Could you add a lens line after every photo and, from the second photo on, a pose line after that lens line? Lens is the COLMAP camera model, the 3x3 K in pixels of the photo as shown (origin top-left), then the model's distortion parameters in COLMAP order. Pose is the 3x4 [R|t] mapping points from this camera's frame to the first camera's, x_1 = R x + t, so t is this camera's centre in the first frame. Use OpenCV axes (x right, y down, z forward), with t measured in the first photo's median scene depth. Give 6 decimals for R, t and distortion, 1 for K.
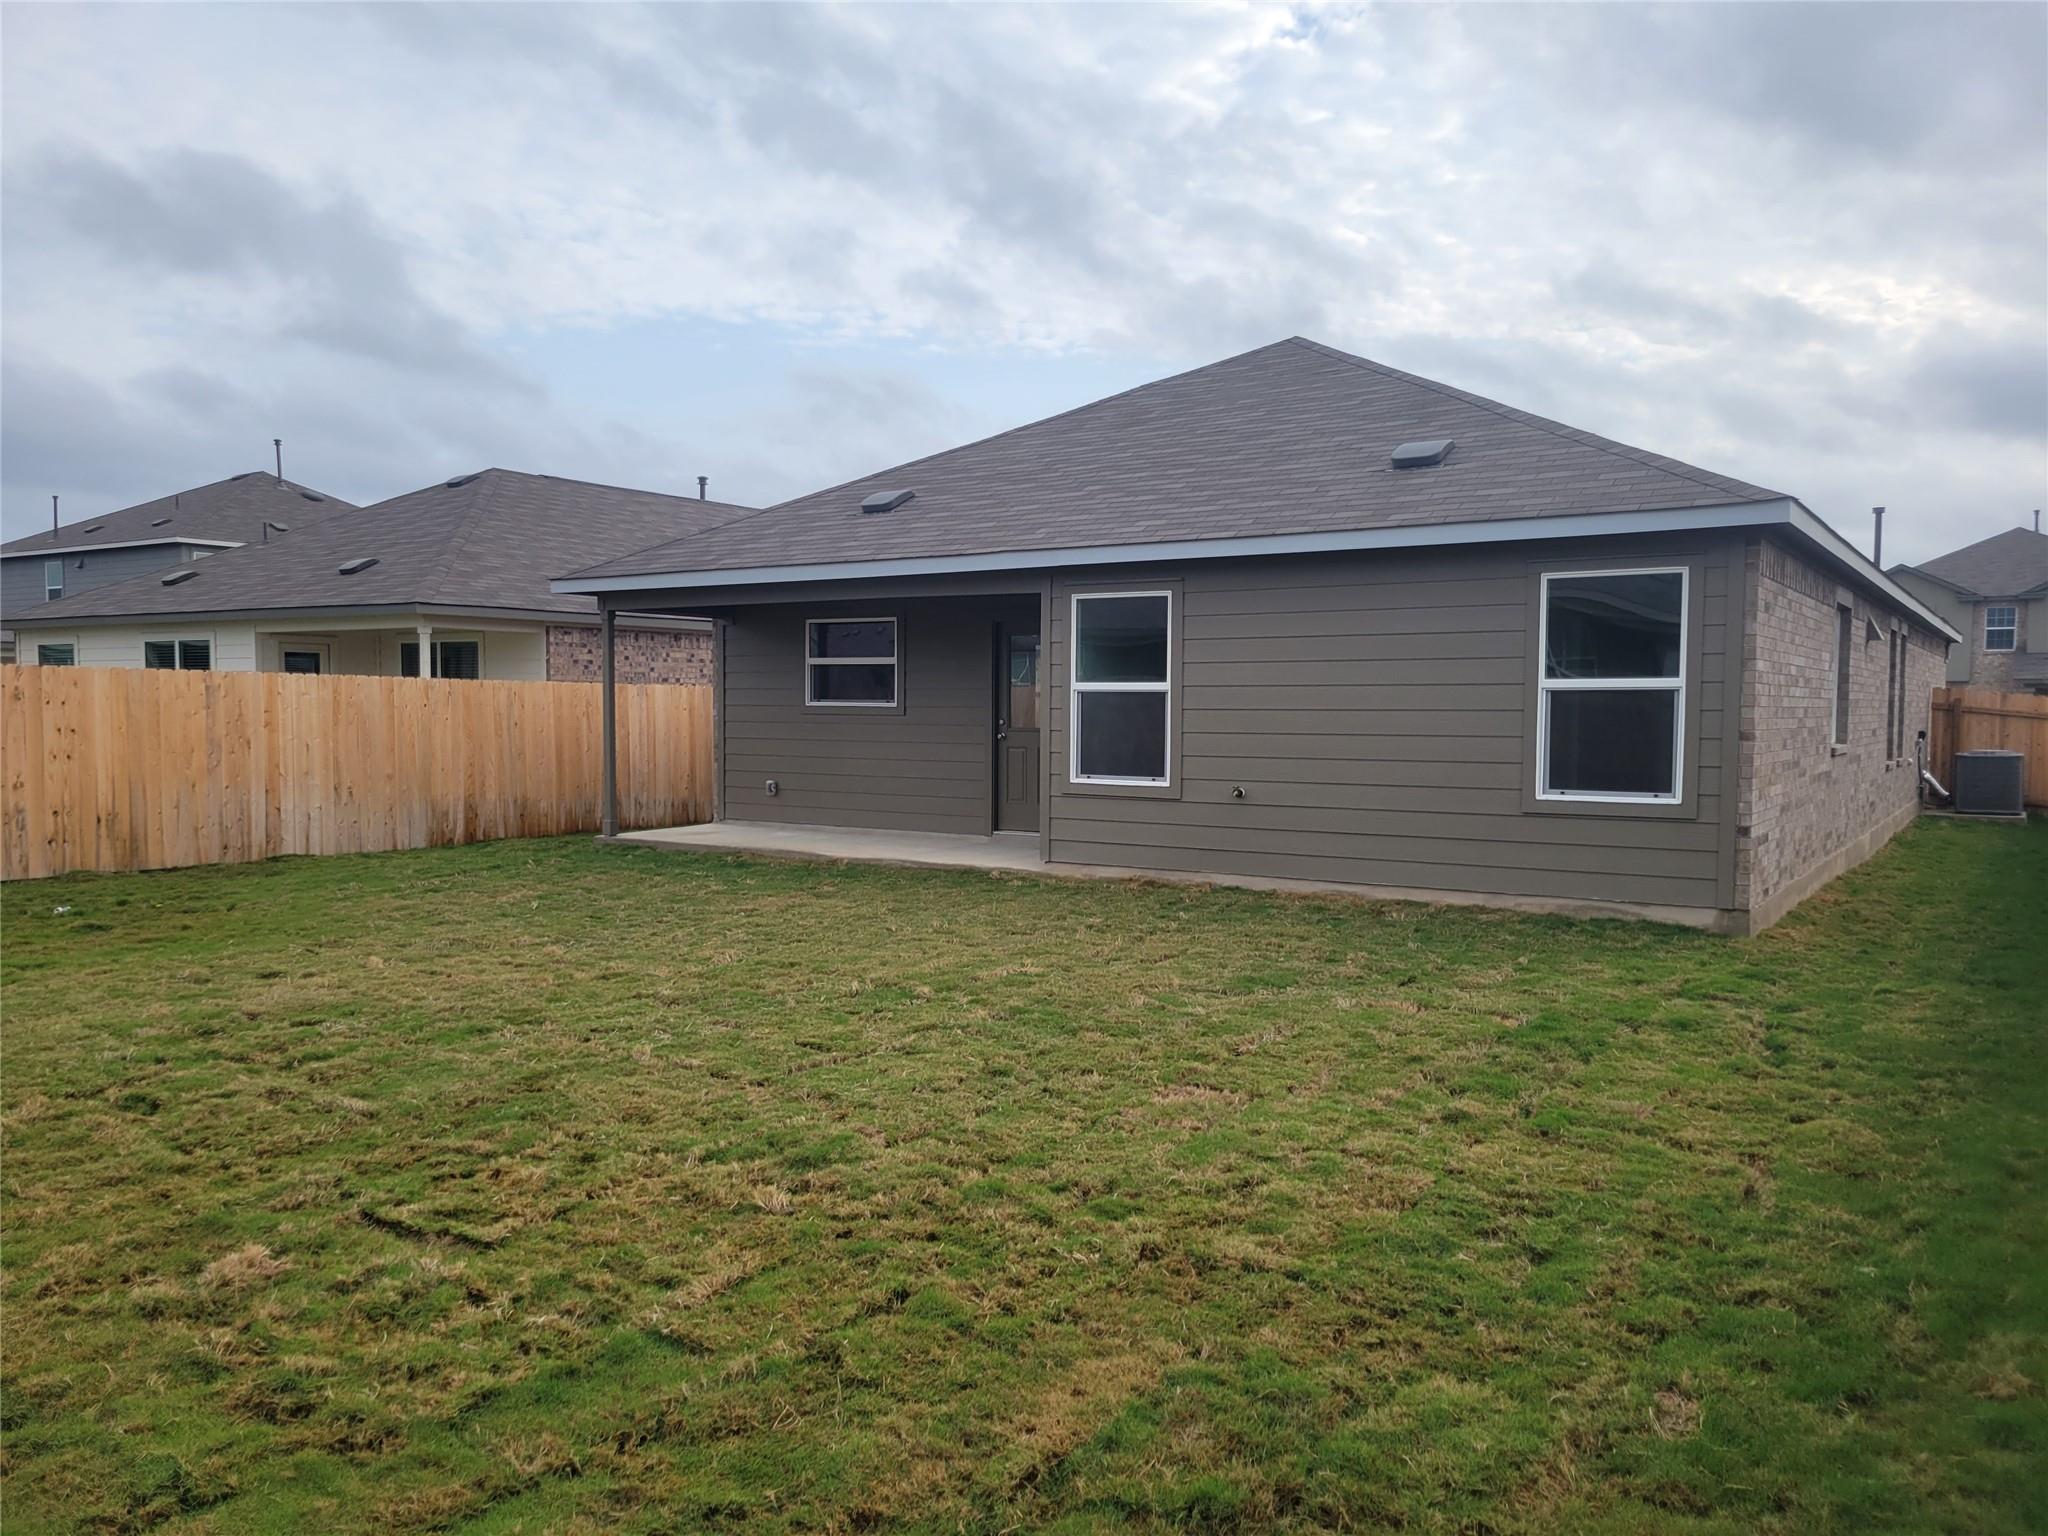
lens RADIAL K [[1529.9, 0, 1021.2], [0, 1529.9, 765.4], [0, 0, 1]] dist [0.049580, -0.031034]
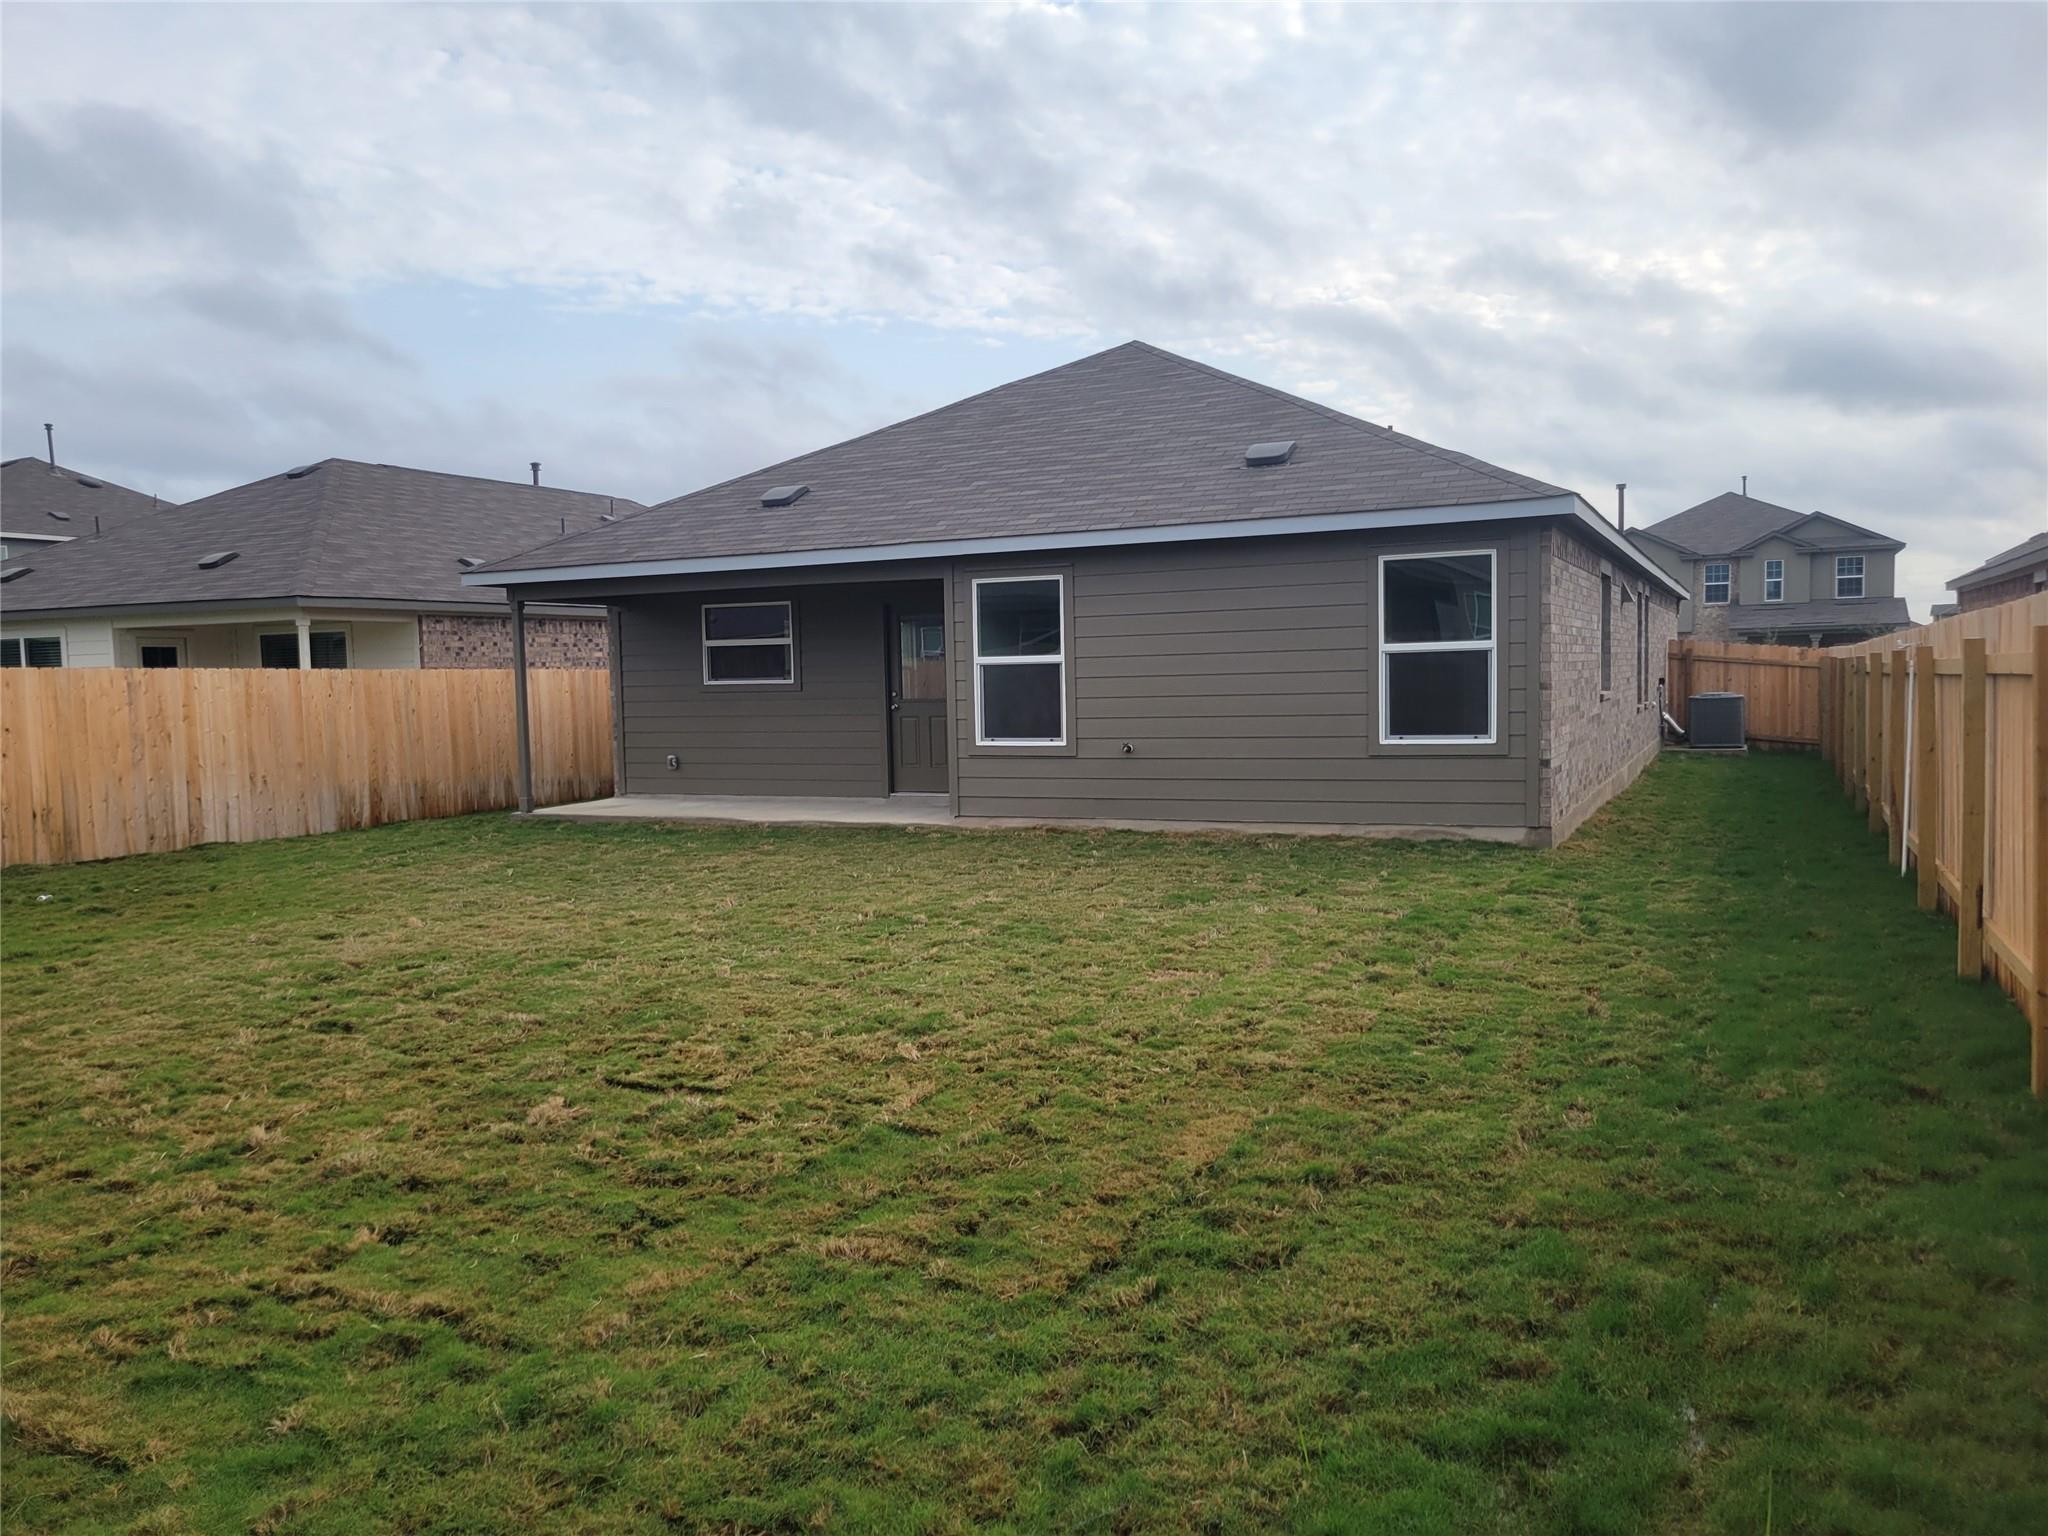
lens RADIAL K [[1529.9, 0, 1011.3], [0, 1529.9, 761.5], [0, 0, 1]] dist [0.049580, -0.031034]
pose [[0.990387, -0.036731, 0.133355, -0.106803], [0.034489, 0.999223, 0.019088, 0.002671], [-0.133952, -0.014306, 0.990885, -0.145202]]
